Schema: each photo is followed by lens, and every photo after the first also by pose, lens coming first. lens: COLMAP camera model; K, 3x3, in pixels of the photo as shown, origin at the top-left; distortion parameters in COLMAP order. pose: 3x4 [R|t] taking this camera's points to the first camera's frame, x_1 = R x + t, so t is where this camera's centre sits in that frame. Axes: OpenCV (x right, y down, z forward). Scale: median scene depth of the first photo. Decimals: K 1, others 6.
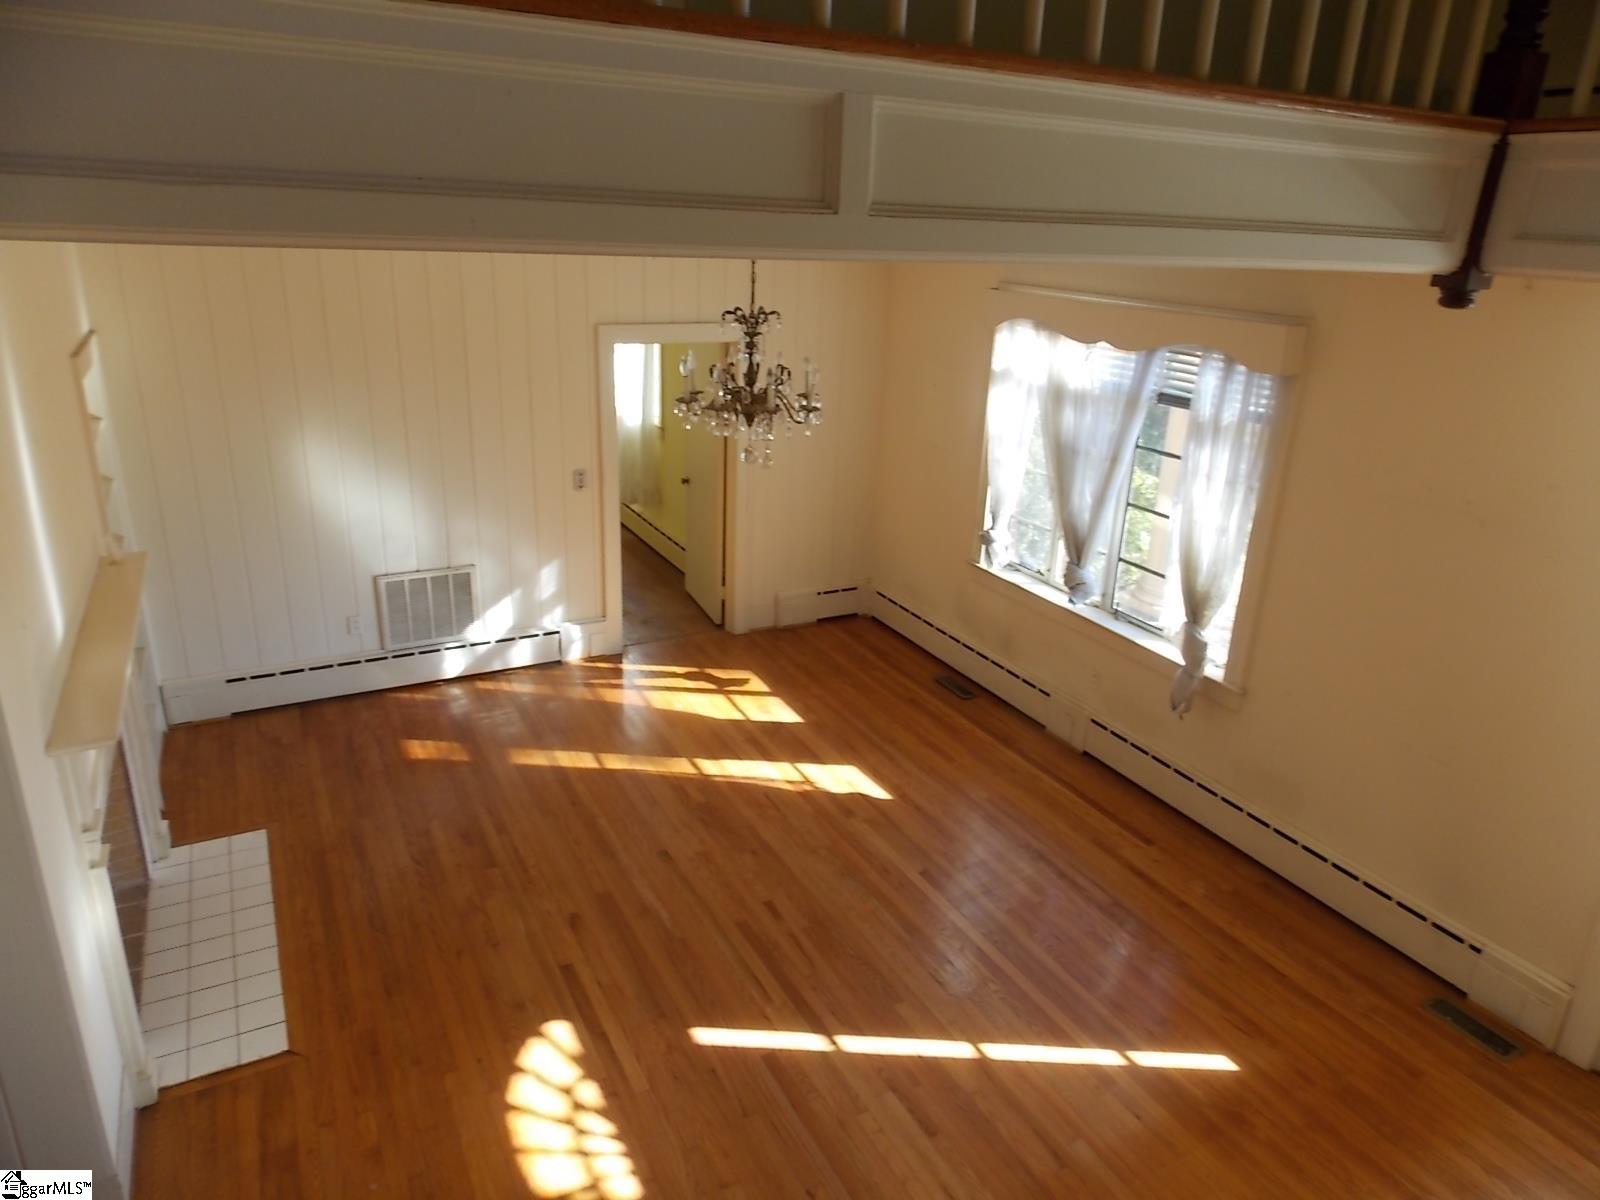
lens RADIAL K [[1053.9, 0, 807.9], [0, 1053.9, 594.1], [0, 0, 1]] dist [-0.004812, -0.002354]
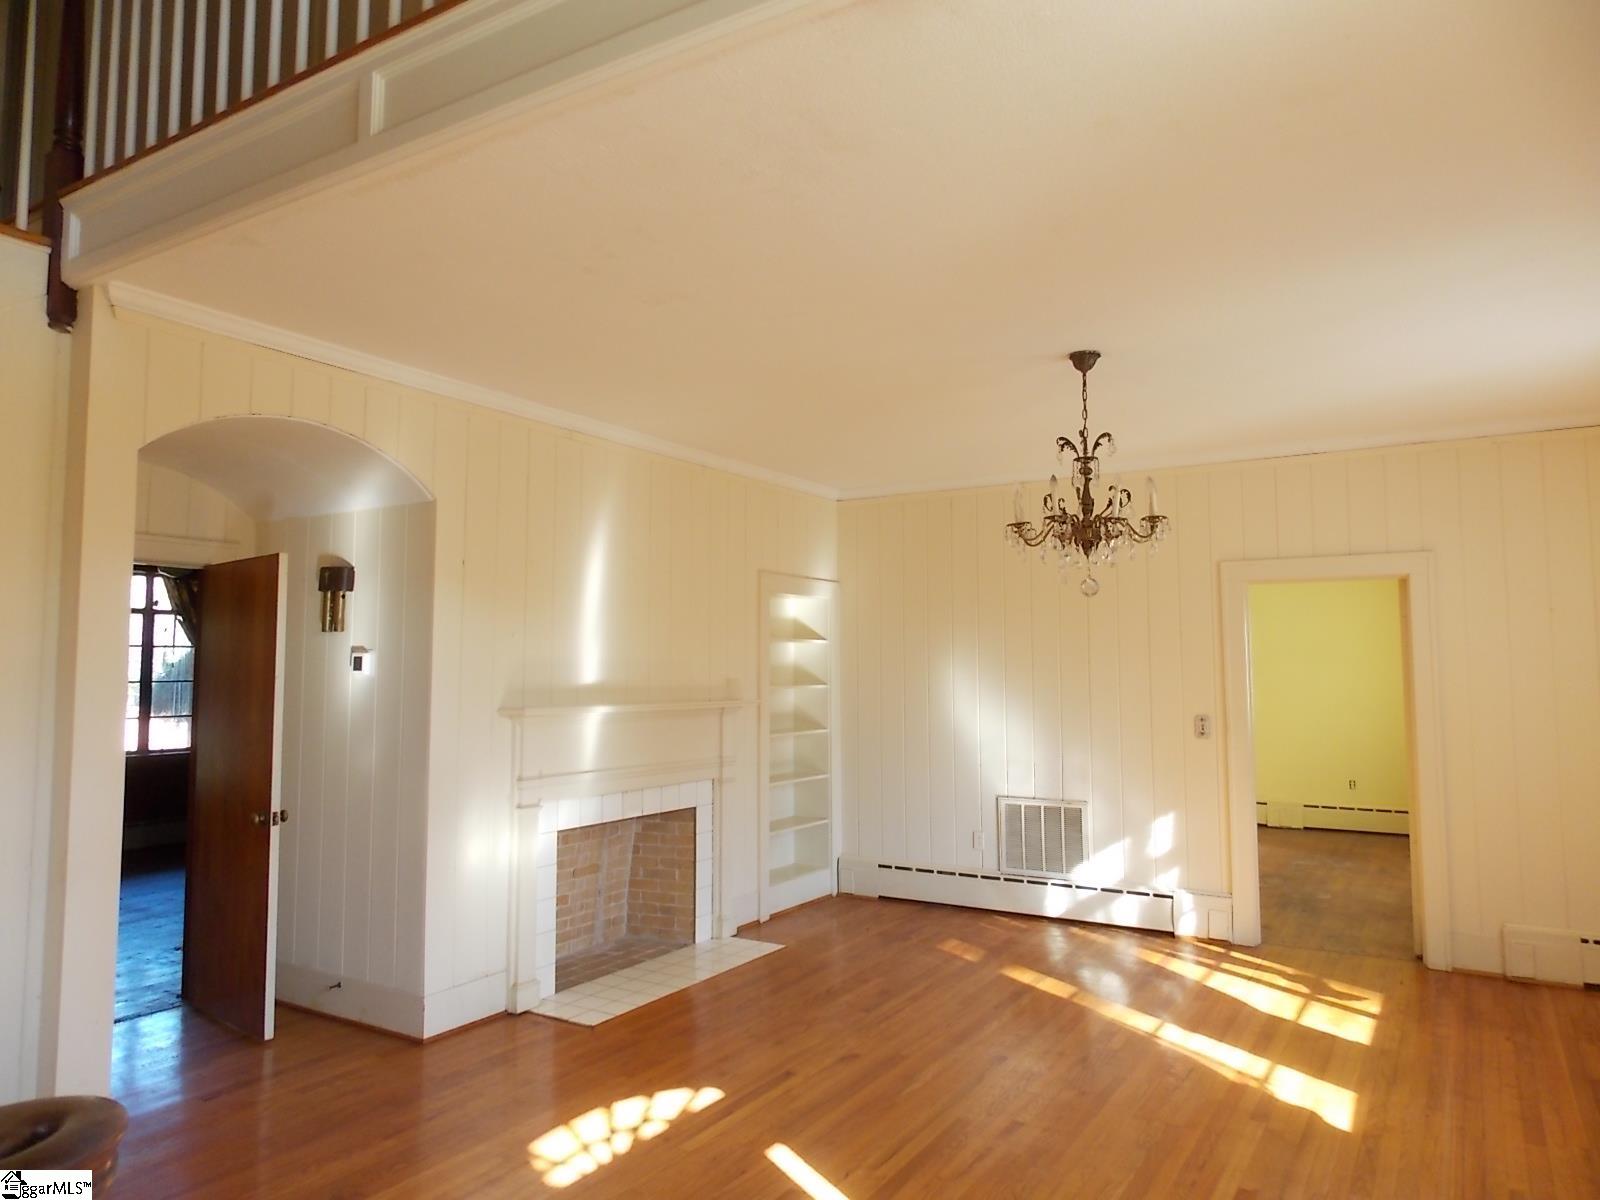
lens RADIAL K [[1059.5, 0, 814.3], [0, 1059.5, 582.3], [0, 0, 1]] dist [0.000775, 0.001225]
pose [[0.495914, -0.118870, -0.860197, 0.451472], [-0.276947, 0.917207, -0.286412, 0.143132], [0.823024, 0.380265, 0.421935, 0.295331]]
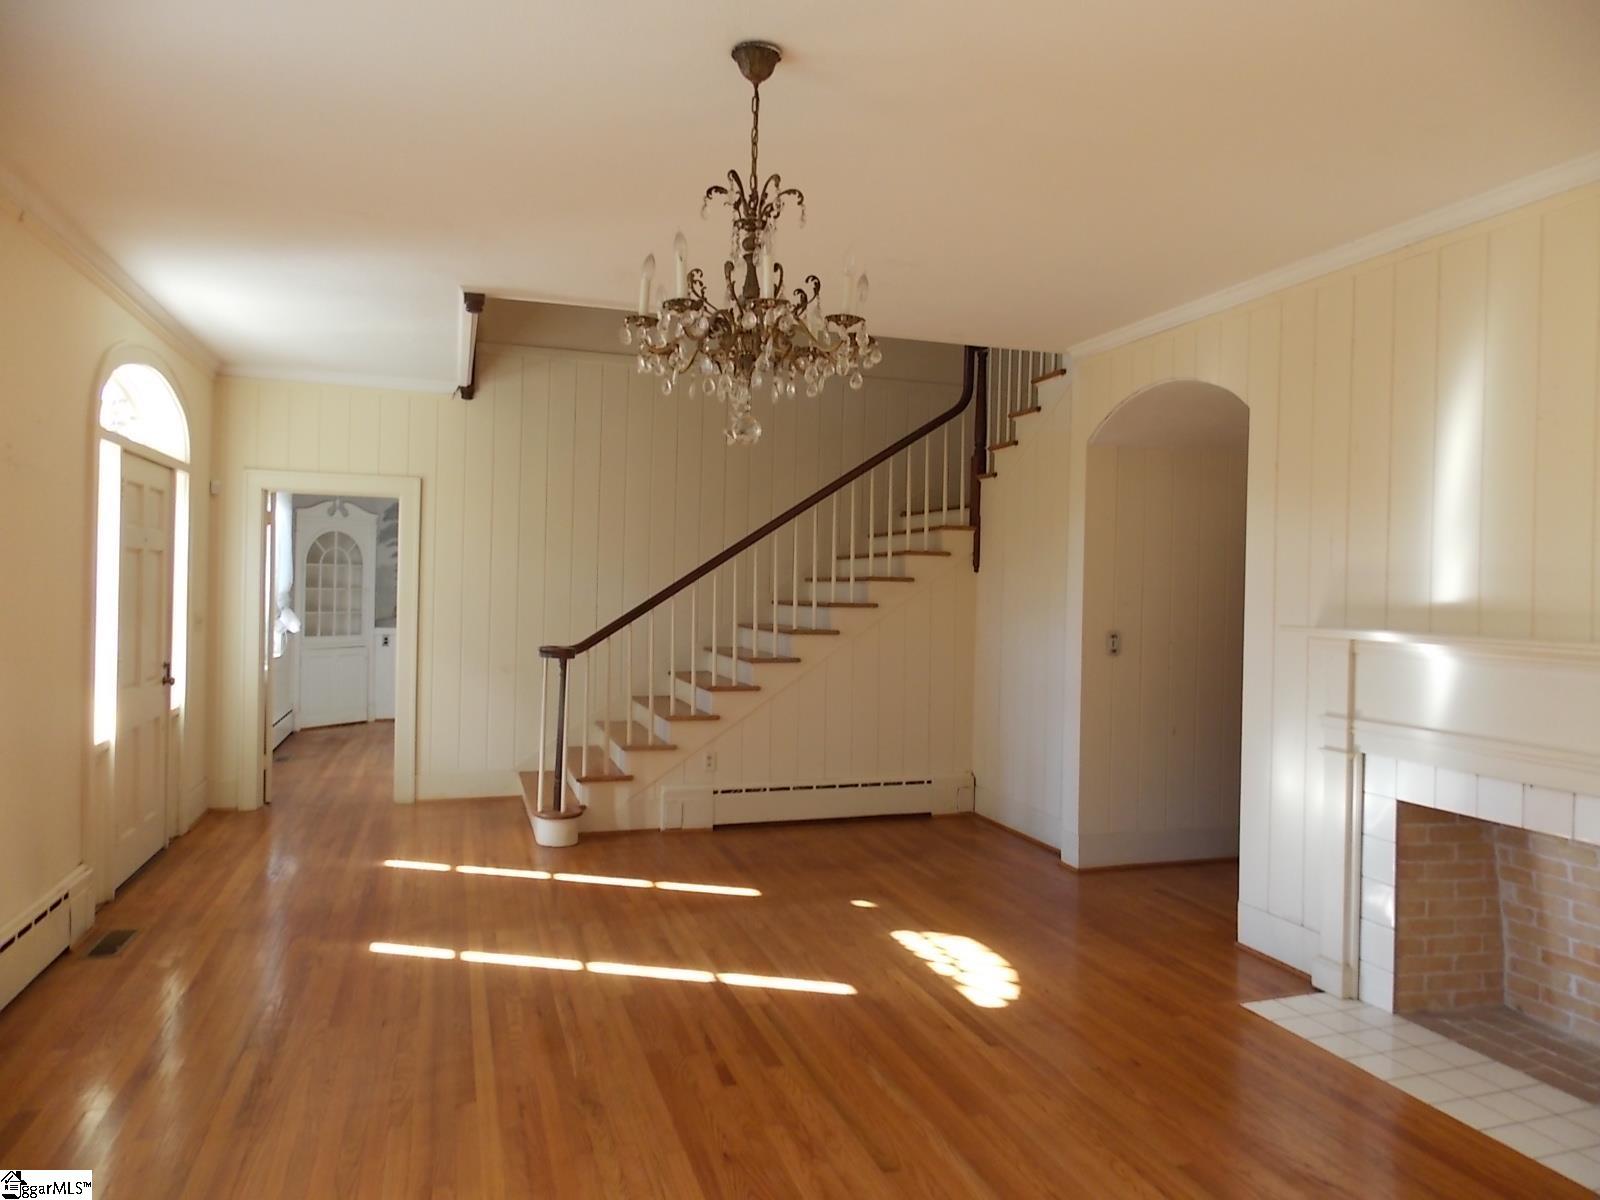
lens RADIAL K [[1053.9, 0, 807.9], [0, 1053.9, 594.1], [0, 0, 1]] dist [-0.004812, -0.002354]
pose [[-0.982974, -0.066755, 0.171189, -0.137240], [-0.001978, 0.935462, 0.353423, -0.182011], [-0.183734, 0.347067, -0.919666, 1.123949]]
